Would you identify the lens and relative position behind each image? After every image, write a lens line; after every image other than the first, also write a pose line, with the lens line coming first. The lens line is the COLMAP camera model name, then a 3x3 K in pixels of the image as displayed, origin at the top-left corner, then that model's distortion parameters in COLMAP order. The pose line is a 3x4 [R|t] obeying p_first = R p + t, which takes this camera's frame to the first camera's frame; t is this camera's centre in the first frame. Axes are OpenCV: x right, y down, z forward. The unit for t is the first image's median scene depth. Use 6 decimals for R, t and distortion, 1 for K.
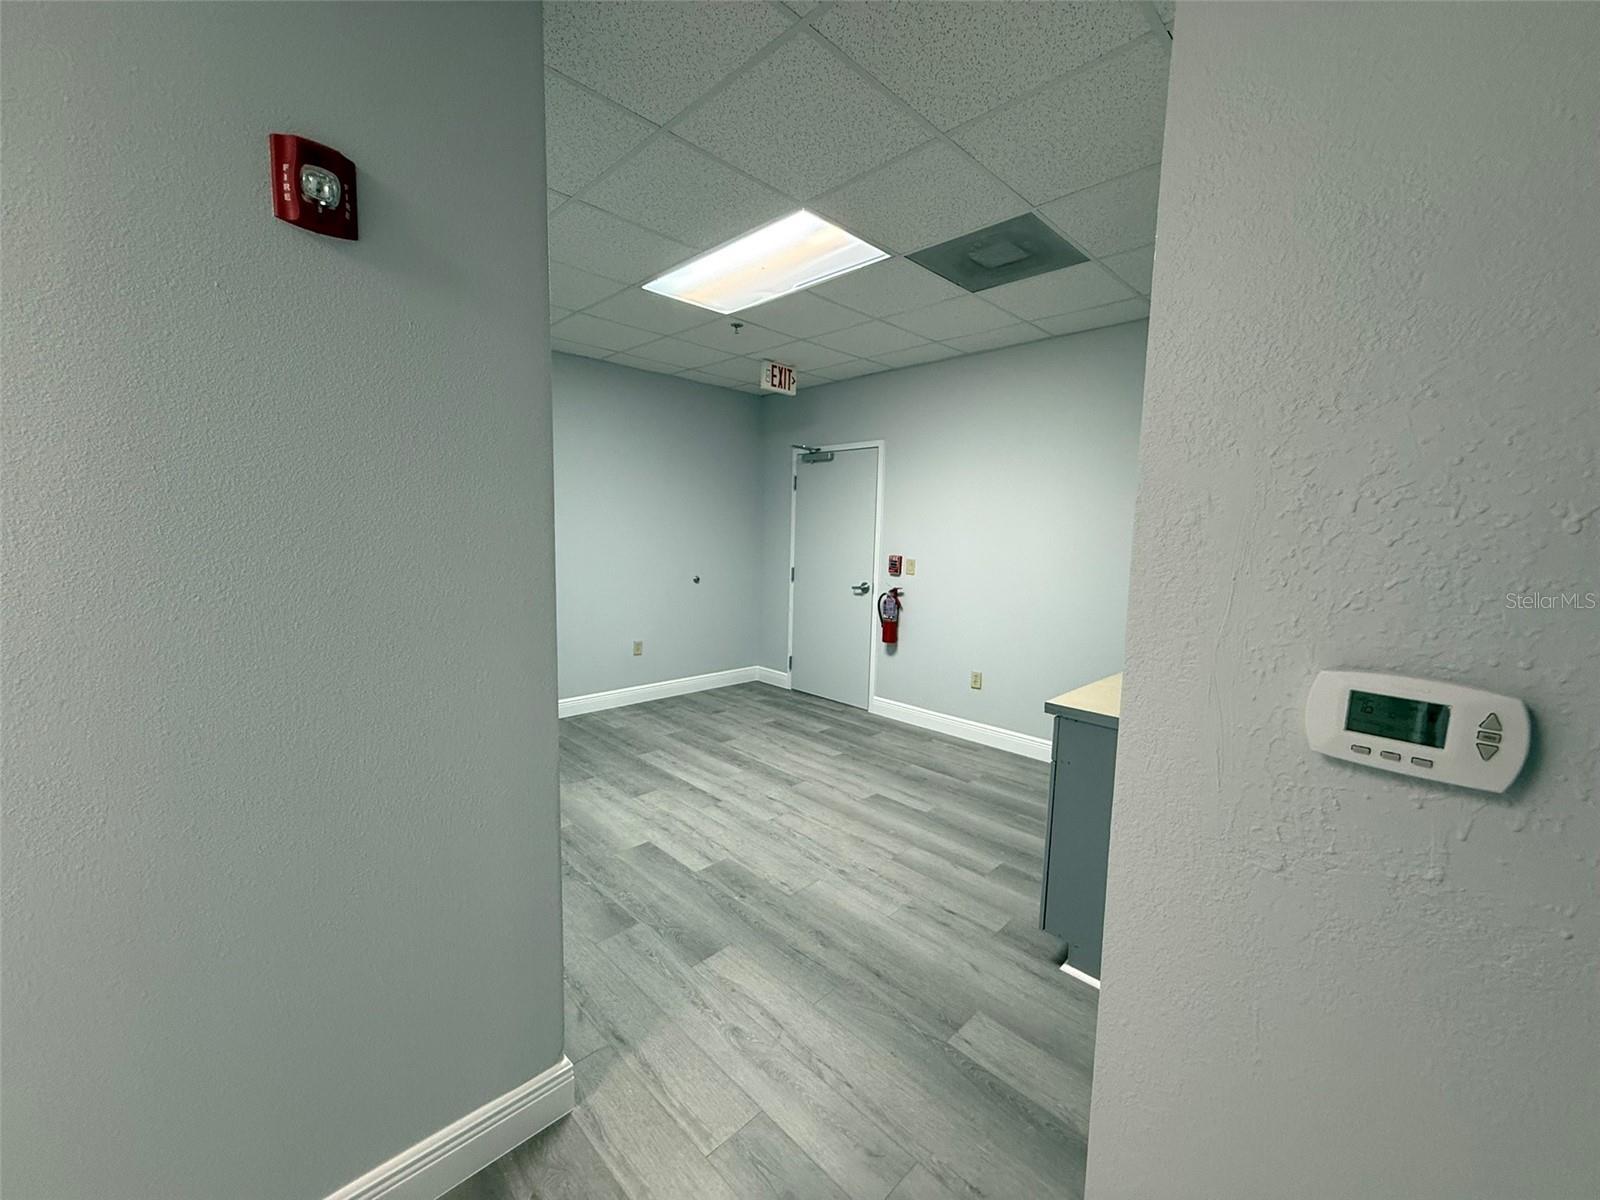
lens RADIAL K [[638.2, 0, 796.8], [0, 638.2, 599.8], [0, 0, 1]] dist [0.000548, -0.000078]
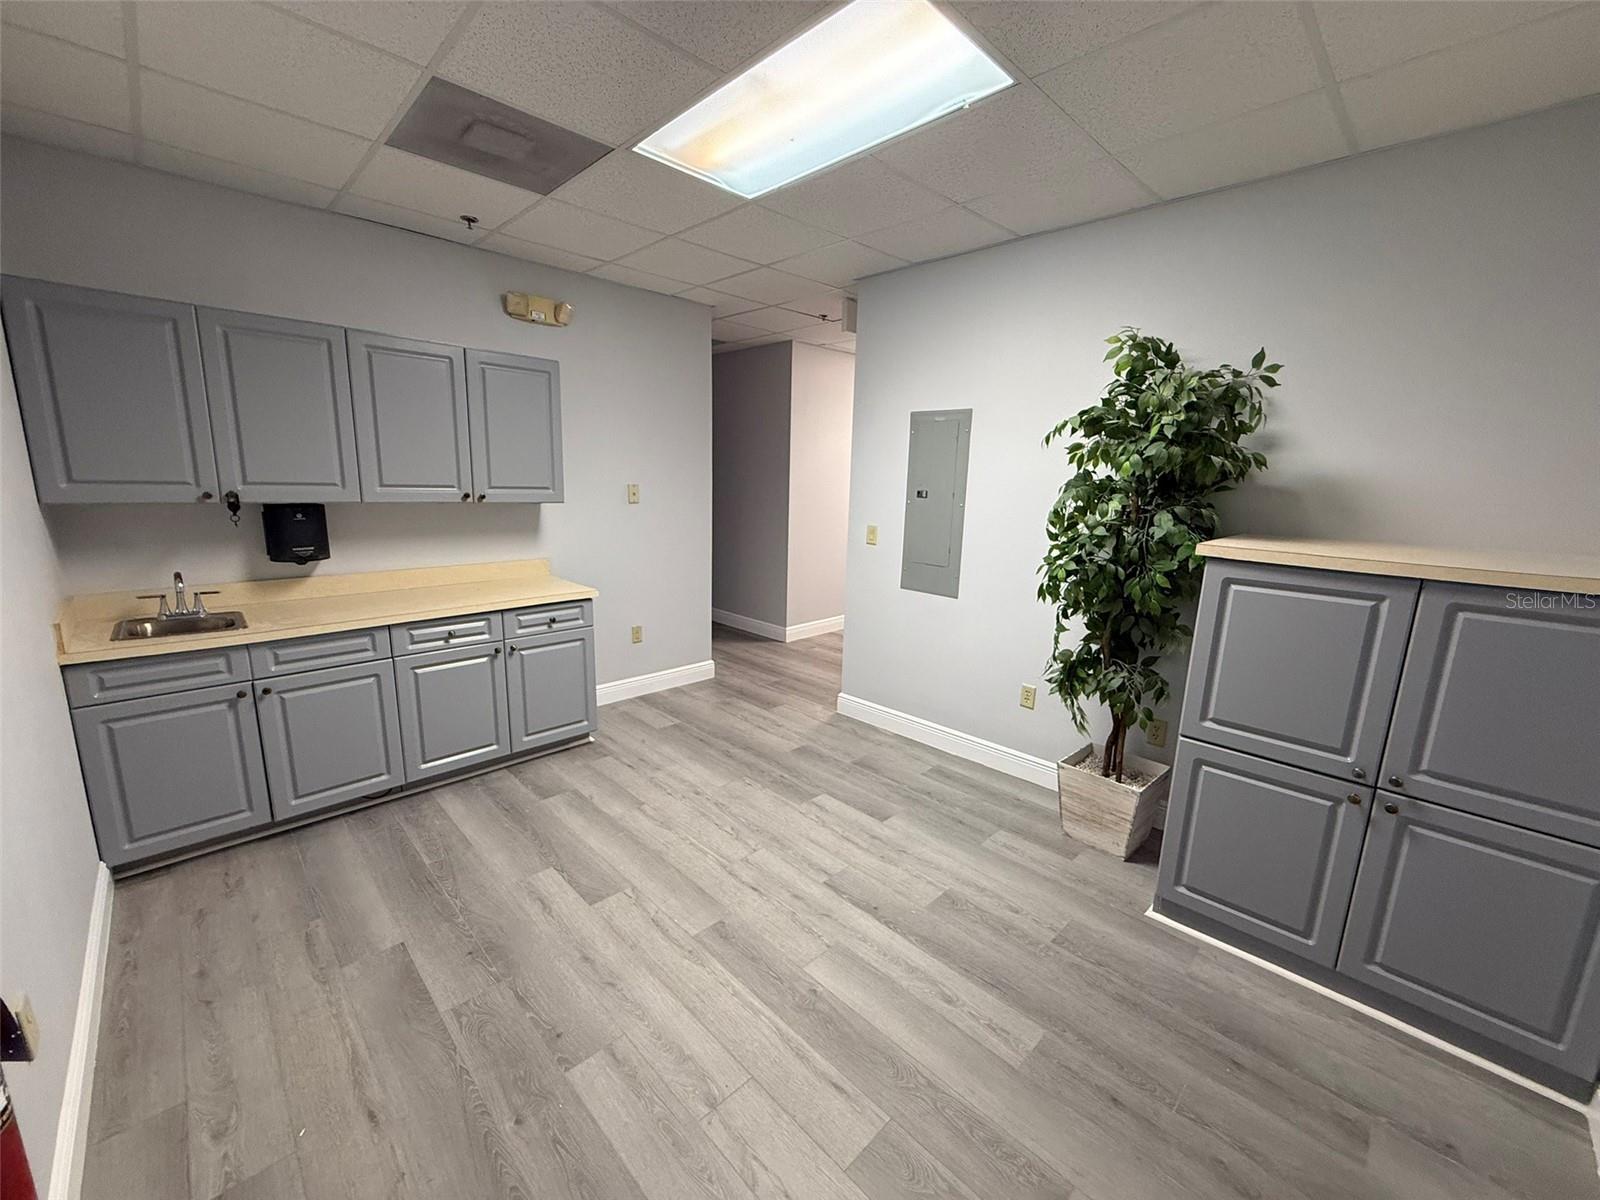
lens RADIAL K [[636.8, 0, 796.9], [0, 636.8, 599.7], [0, 0, 1]] dist [0.000678, -0.000191]
pose [[-0.998849, -0.047689, -0.005100, -0.060838], [-0.046989, 0.951743, 0.303278, -0.184819], [-0.009609, 0.303168, -0.952889, 1.414686]]
